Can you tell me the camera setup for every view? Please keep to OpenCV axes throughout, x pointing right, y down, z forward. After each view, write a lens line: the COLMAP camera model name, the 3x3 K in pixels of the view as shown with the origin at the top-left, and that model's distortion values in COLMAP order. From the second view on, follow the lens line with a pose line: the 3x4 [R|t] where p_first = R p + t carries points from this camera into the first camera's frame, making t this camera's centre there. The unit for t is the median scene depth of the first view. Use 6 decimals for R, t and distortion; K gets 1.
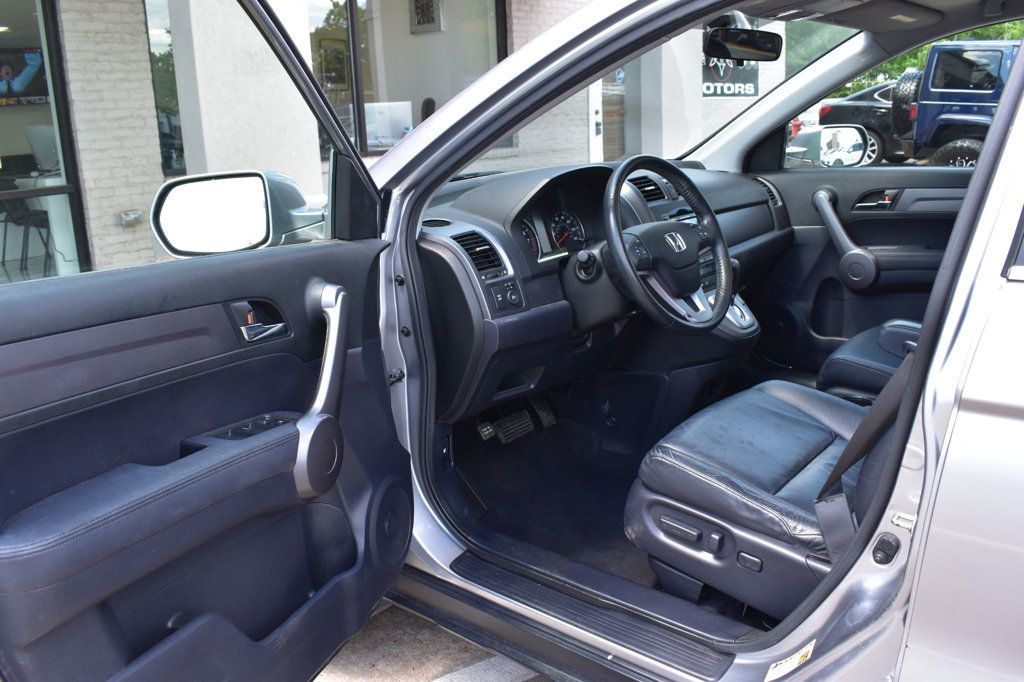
lens RADIAL K [[884.9, 0, 512.0], [0, 884.9, 341.0], [0, 0, 1]] dist [-0.113987, -0.000333]
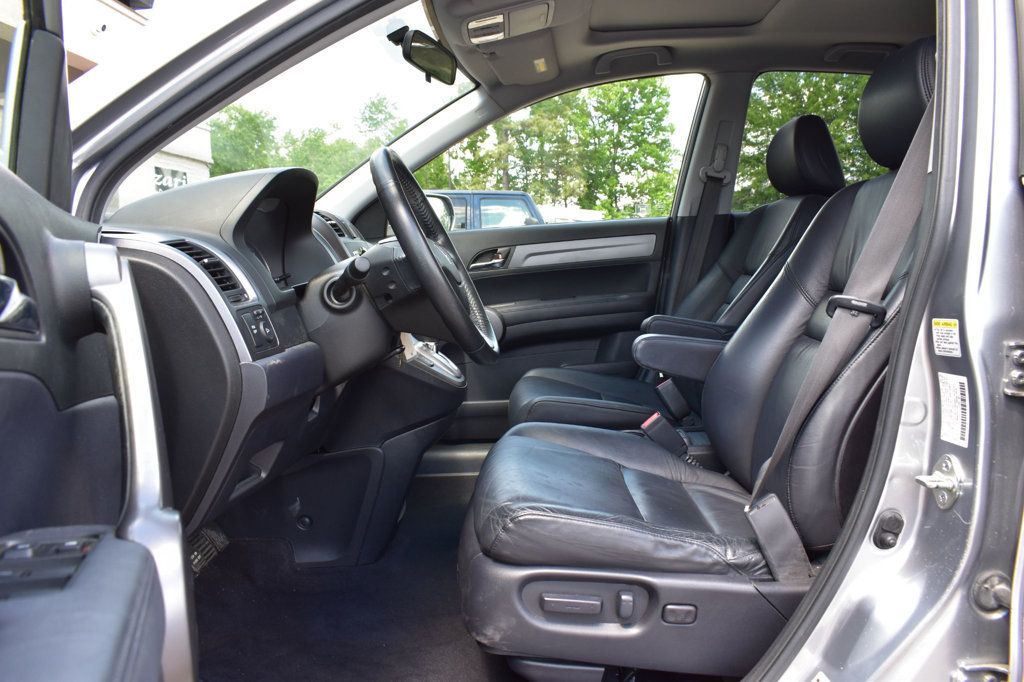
lens RADIAL K [[789.3, 0, 512.0], [0, 789.3, 341.0], [0, 0, 1]] dist [-0.095255, 0.009085]
pose [[0.758364, -0.061590, 0.648915, -0.235056], [0.174009, 0.978526, -0.110485, 0.053783], [-0.628175, 0.196705, 0.752797, 0.436406]]
